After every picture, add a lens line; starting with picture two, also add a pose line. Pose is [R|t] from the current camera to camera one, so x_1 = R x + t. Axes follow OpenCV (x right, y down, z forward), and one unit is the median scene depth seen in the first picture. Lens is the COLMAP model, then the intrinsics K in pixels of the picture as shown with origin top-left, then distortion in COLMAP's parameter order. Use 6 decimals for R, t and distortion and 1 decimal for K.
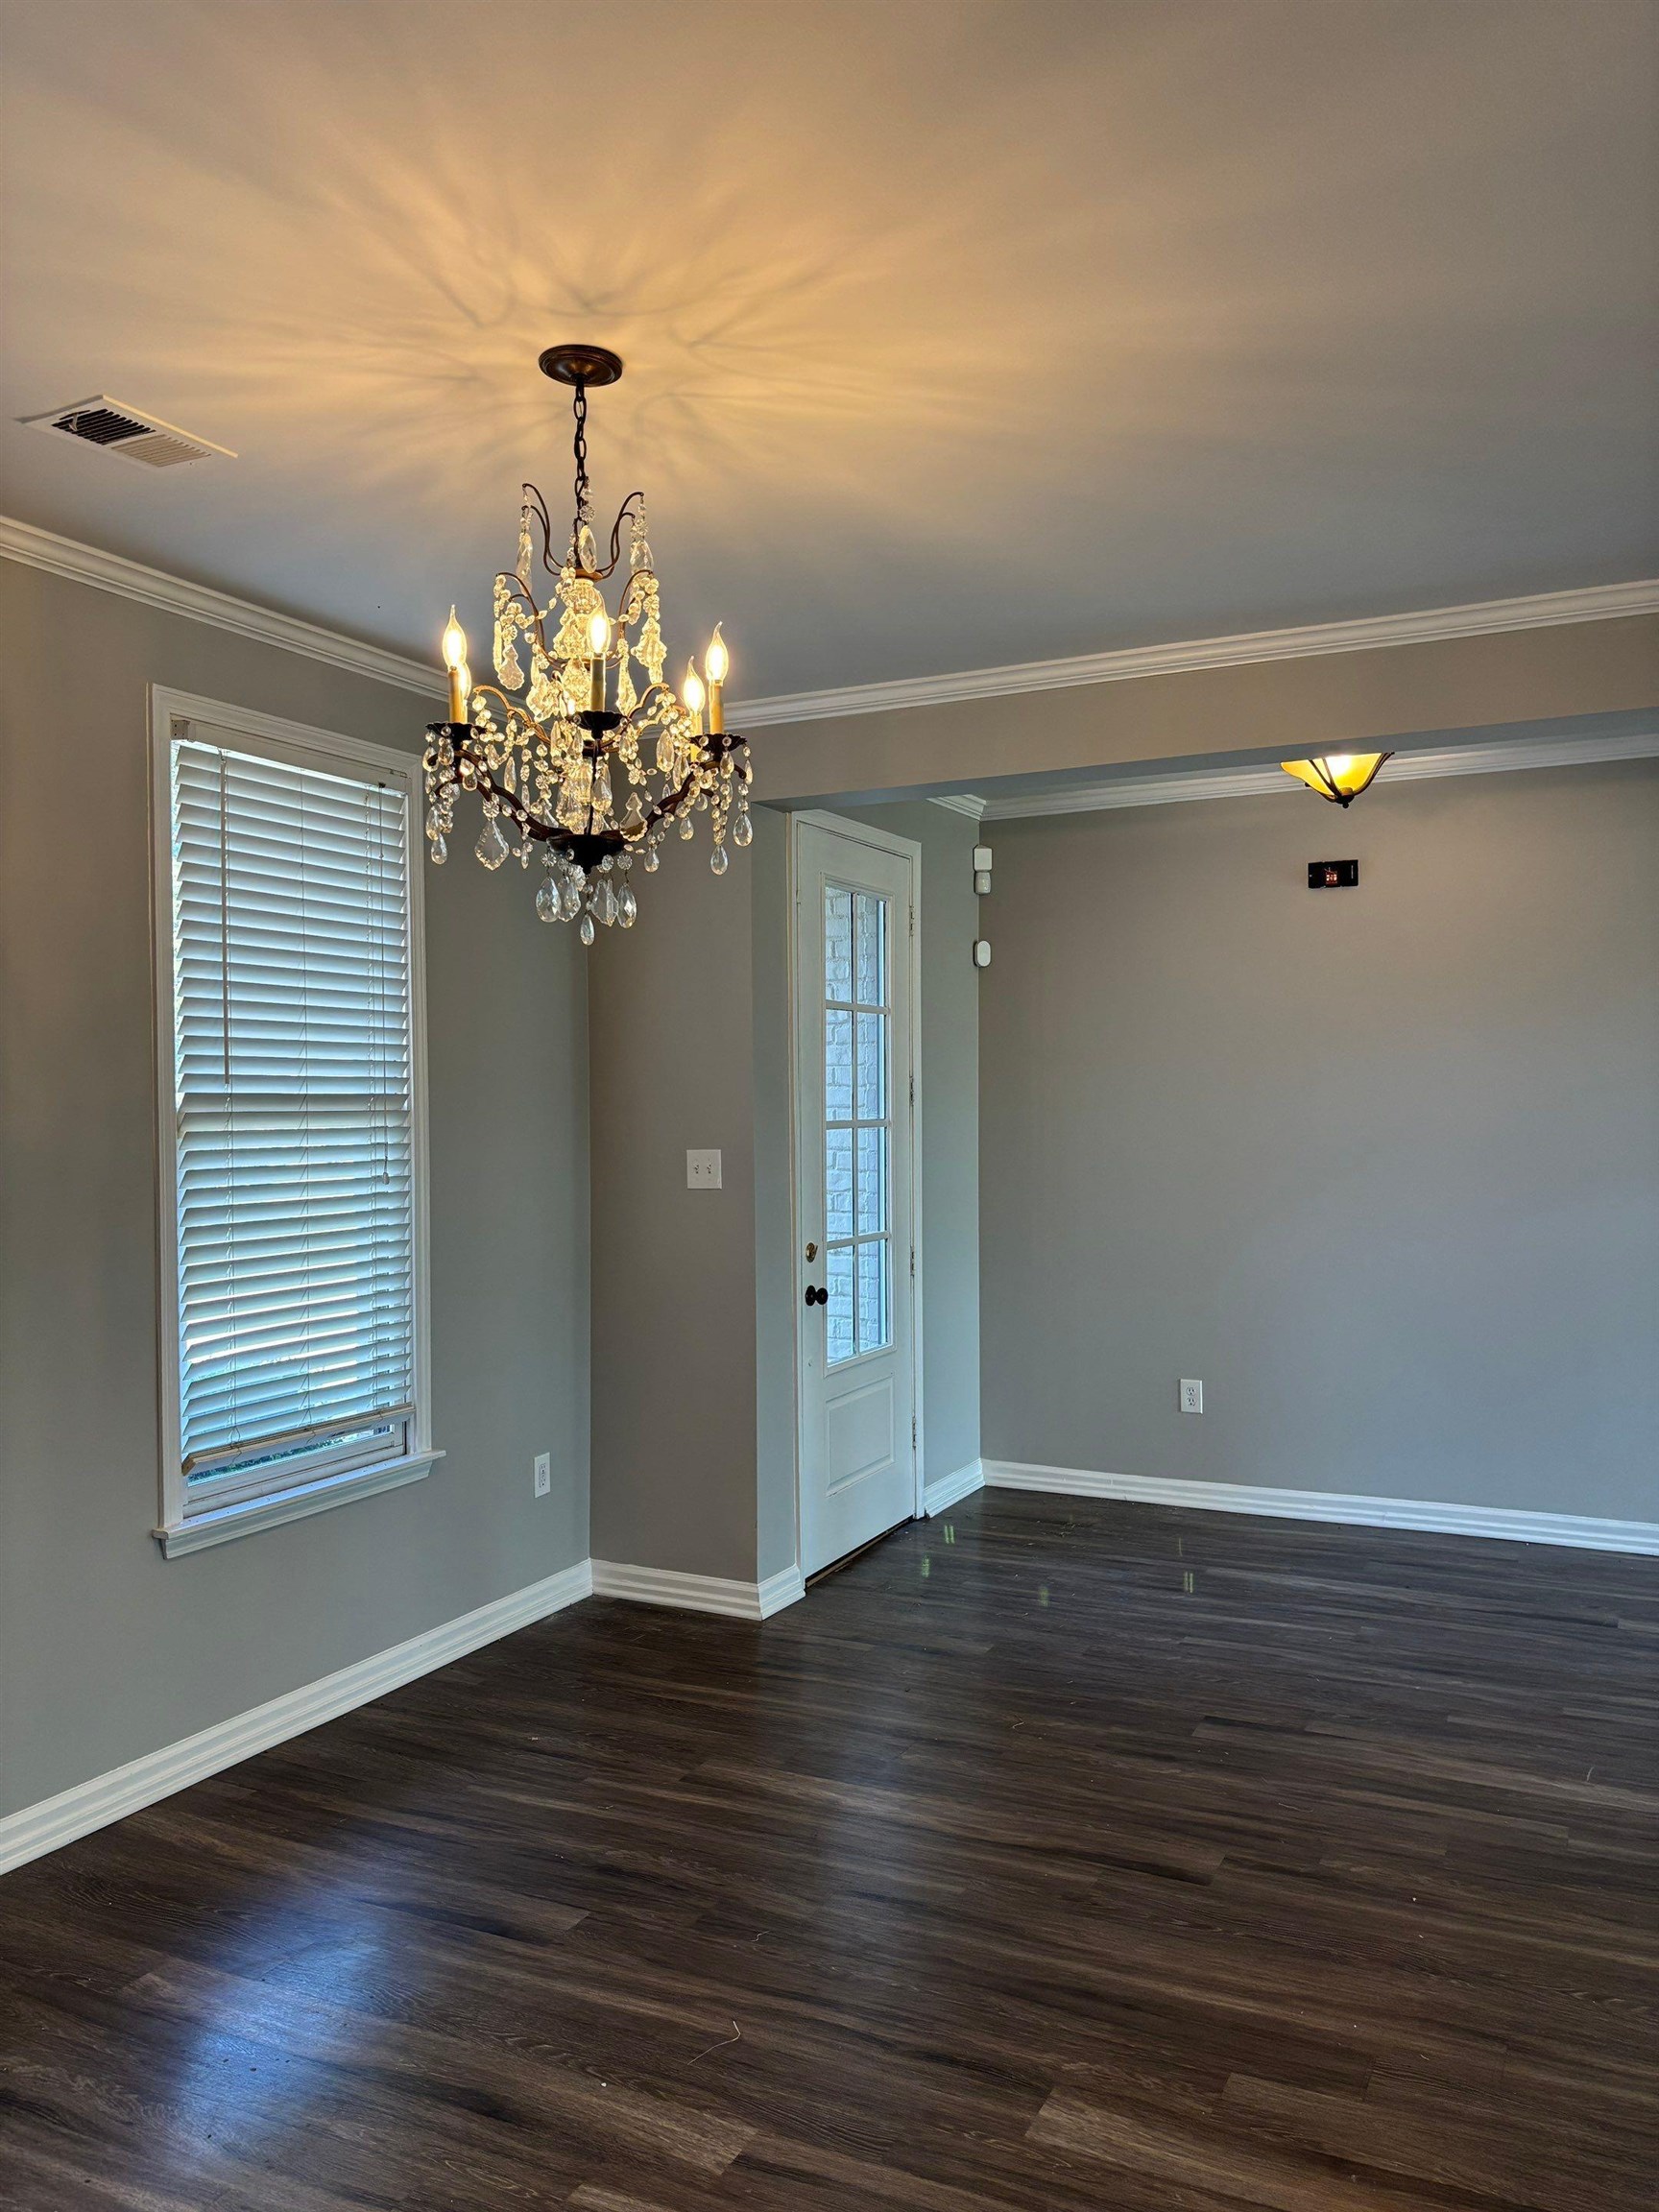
lens RADIAL K [[1674.2, 0, 815.9], [0, 1674.2, 1105.8], [0, 0, 1]] dist [0.046478, -0.055670]
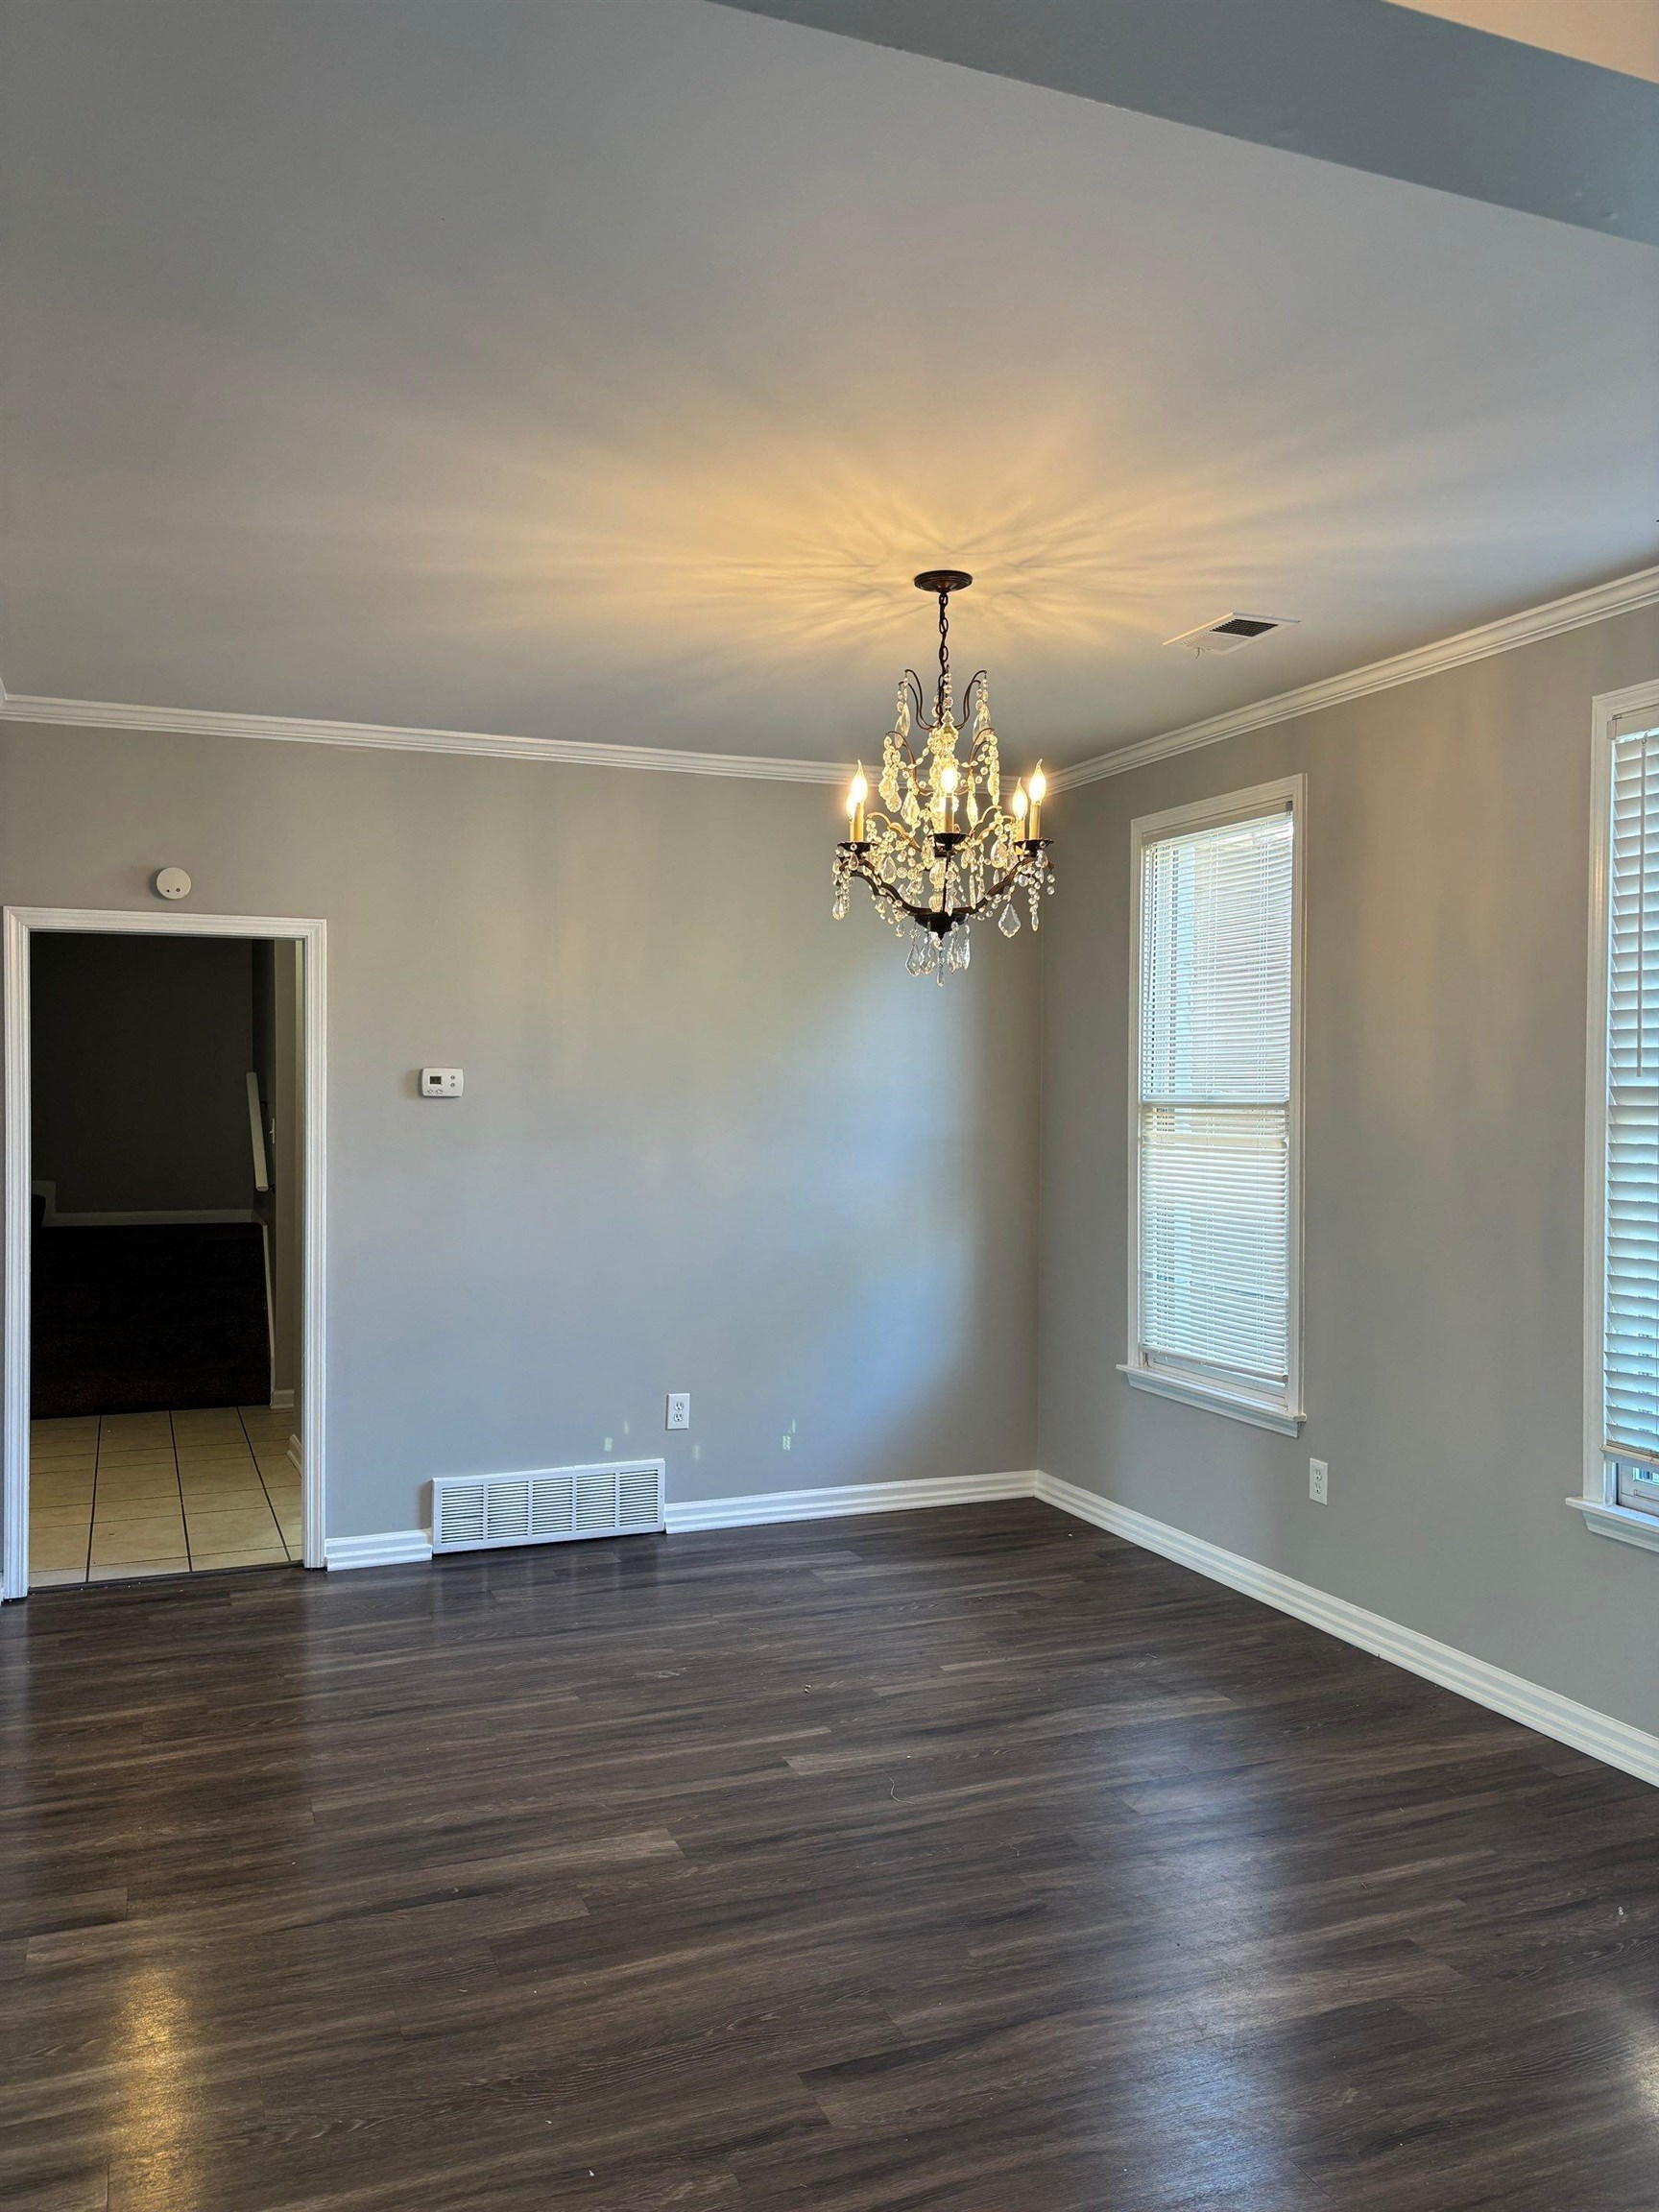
lens RADIAL K [[1674.2, 0, 815.6], [0, 1674.2, 1101.6], [0, 0, 1]] dist [0.046478, -0.055670]
pose [[-0.663813, 0.014404, -0.747760, 0.965744], [0.000222, 0.999818, 0.019062, -0.024305], [0.747899, 0.012488, -0.663695, 1.797393]]
